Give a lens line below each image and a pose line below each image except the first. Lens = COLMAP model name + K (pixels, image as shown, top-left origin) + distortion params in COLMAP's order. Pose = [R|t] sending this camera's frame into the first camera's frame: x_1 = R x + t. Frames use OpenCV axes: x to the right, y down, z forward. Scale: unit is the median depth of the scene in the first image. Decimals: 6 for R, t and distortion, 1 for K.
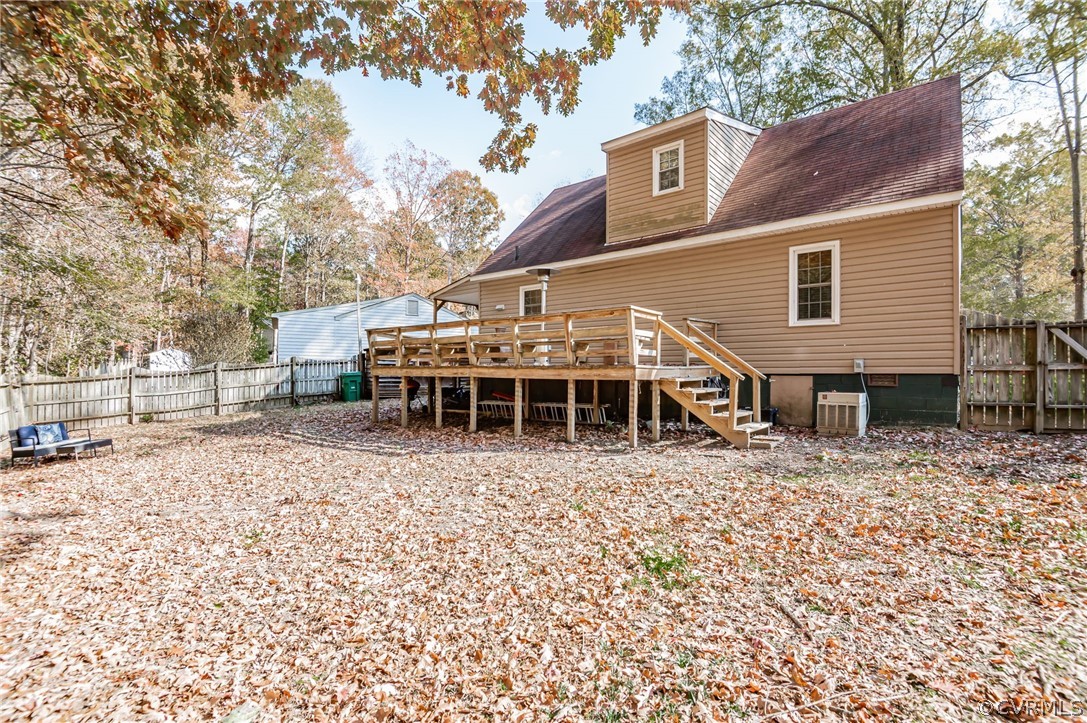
lens RADIAL K [[507.7, 0, 544.8], [0, 507.7, 371.3], [0, 0, 1]] dist [-0.007104, -0.000730]
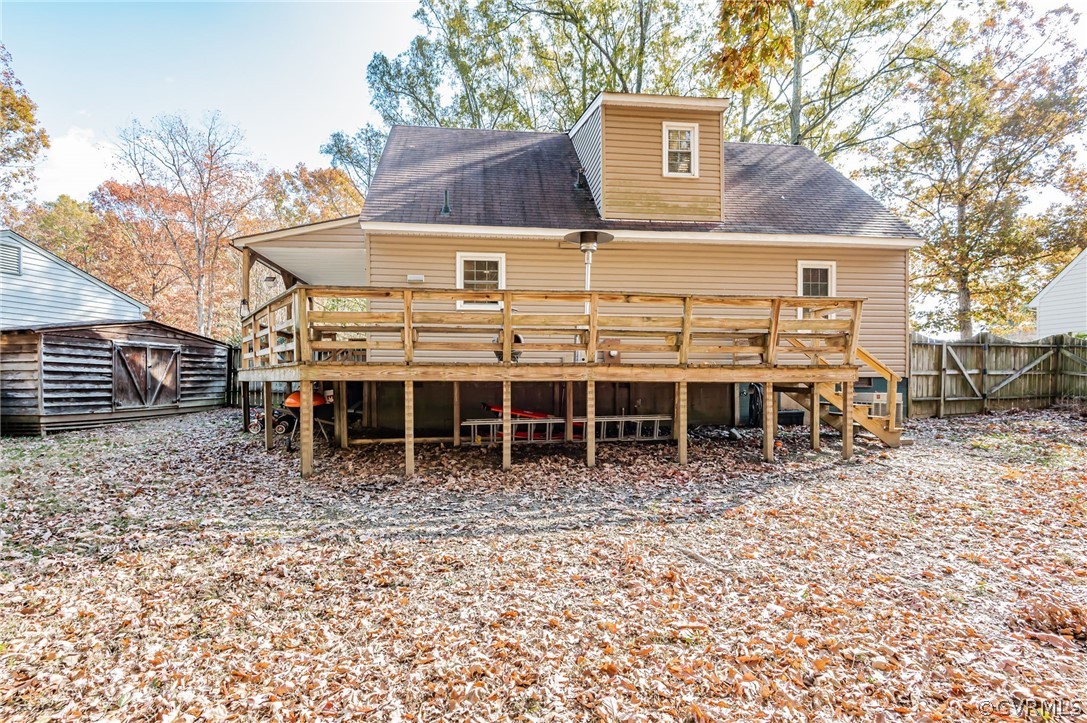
lens RADIAL K [[523.6, 0, 547.5], [0, 523.6, 378.5], [0, 0, 1]] dist [-0.002430, -0.000598]
pose [[0.693188, -0.004479, 0.720743, -0.586272], [-0.003269, 0.999951, 0.009358, -0.000453], [-0.720749, -0.008843, 0.693139, 0.512045]]
